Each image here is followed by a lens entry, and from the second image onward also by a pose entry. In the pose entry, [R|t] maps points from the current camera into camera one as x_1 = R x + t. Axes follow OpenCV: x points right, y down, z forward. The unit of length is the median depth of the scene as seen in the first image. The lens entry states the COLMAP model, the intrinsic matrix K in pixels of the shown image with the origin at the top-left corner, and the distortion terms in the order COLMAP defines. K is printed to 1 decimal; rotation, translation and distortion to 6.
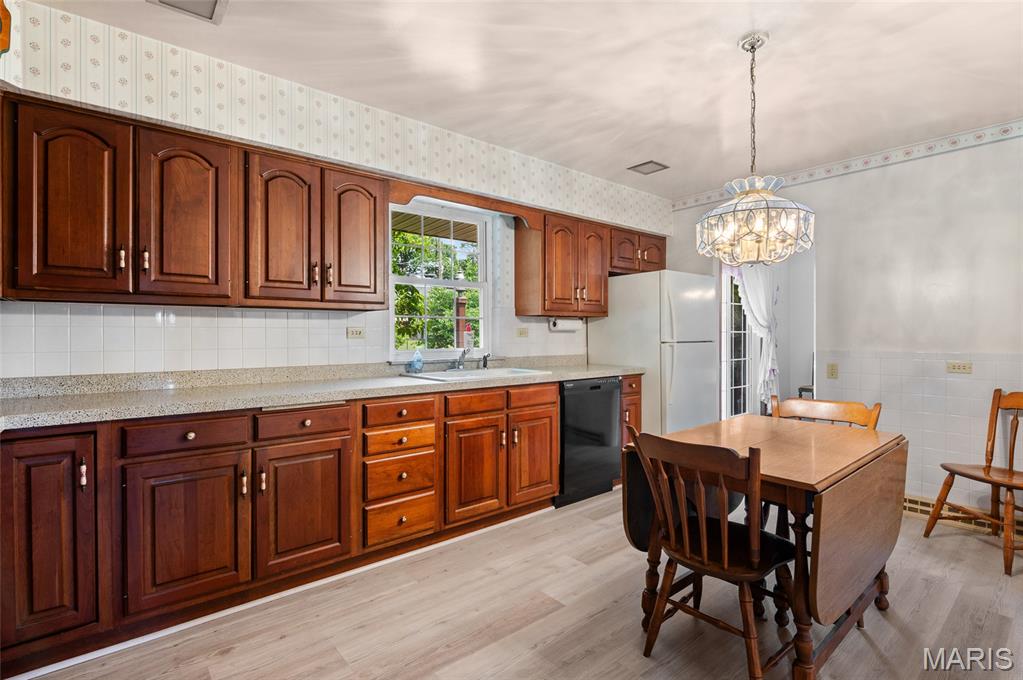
lens RADIAL K [[496.4, 0, 511.5], [0, 496.4, 340.0], [0, 0, 1]] dist [-0.003880, -0.000561]
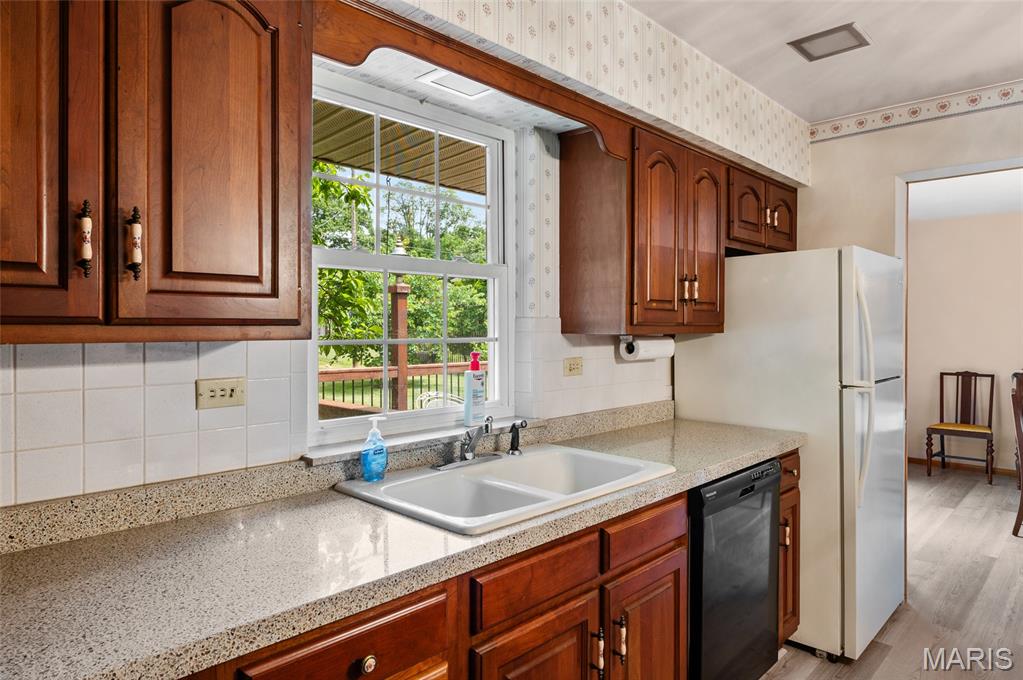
lens RADIAL K [[641.5, 0, 514.5], [0, 641.5, 332.8], [0, 0, 1]] dist [0.004164, 0.000747]
pose [[0.993847, 0.000632, 0.110756, -0.119242], [-0.000234, 0.999993, -0.003610, -0.051520], [-0.110757, 0.003562, 0.993841, 0.401985]]
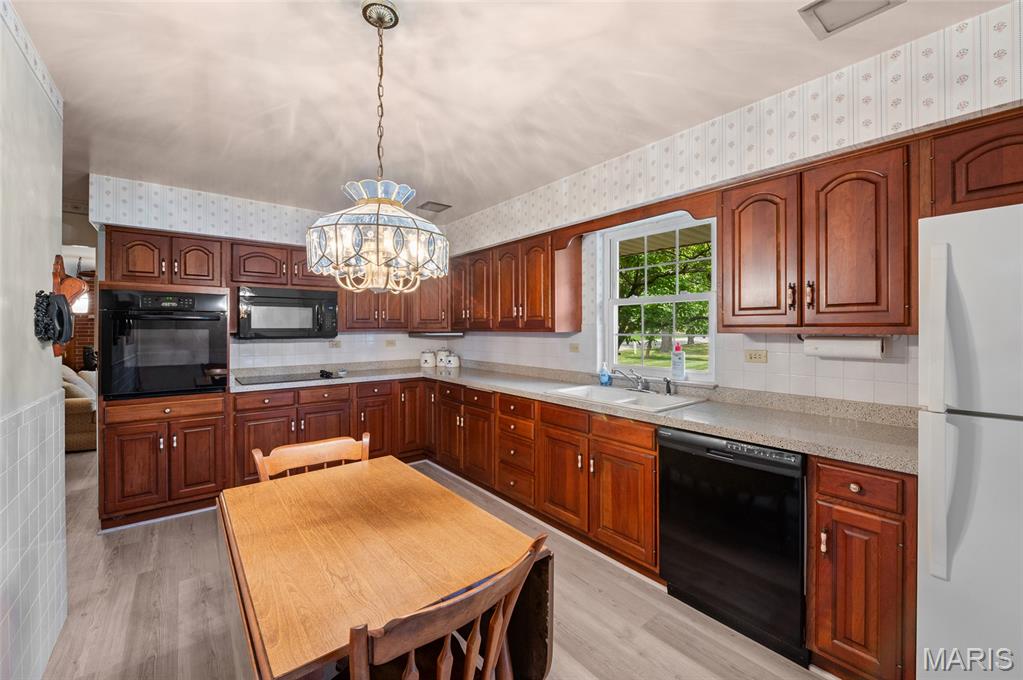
lens RADIAL K [[406.7, 0, 511.6], [0, 406.7, 328.3], [0, 0, 1]] dist [-0.010696, -0.000034]
pose [[-0.028500, -0.001528, -0.999593, 0.669868], [-0.010634, 0.999943, -0.001225, -0.054463], [0.999537, 0.010595, -0.028514, 0.735189]]
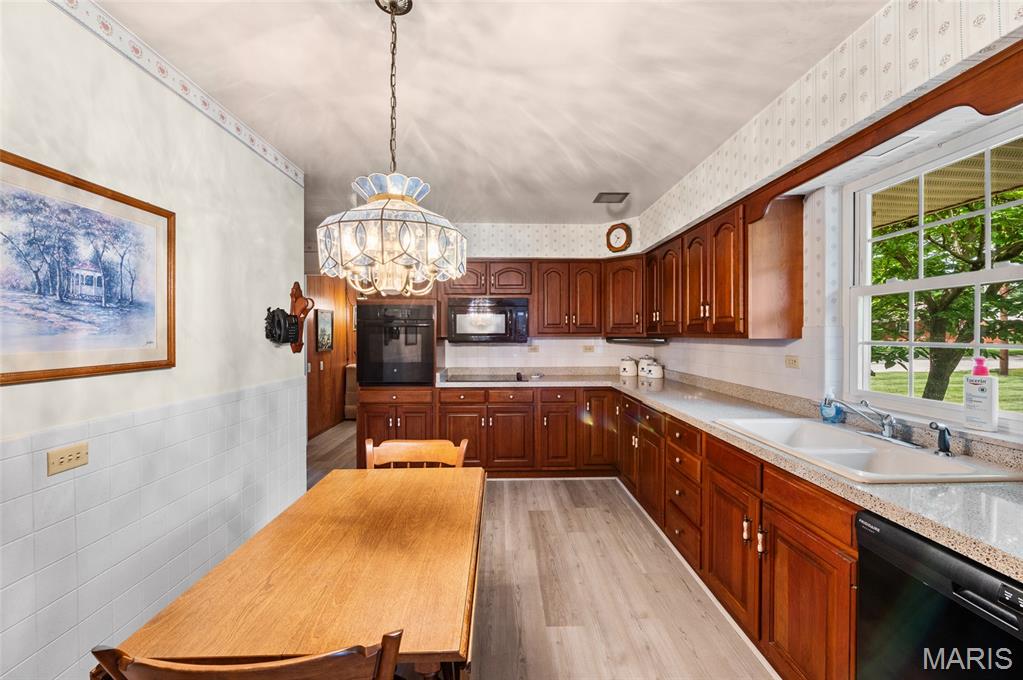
lens RADIAL K [[406.2, 0, 514.0], [0, 406.2, 335.9], [0, 0, 1]] dist [-0.008203, -0.000191]
pose [[-0.624999, 0.002762, -0.780621, 0.506513], [-0.009534, 0.999892, 0.011171, -0.055949], [0.780568, 0.014425, -0.624905, 0.910501]]
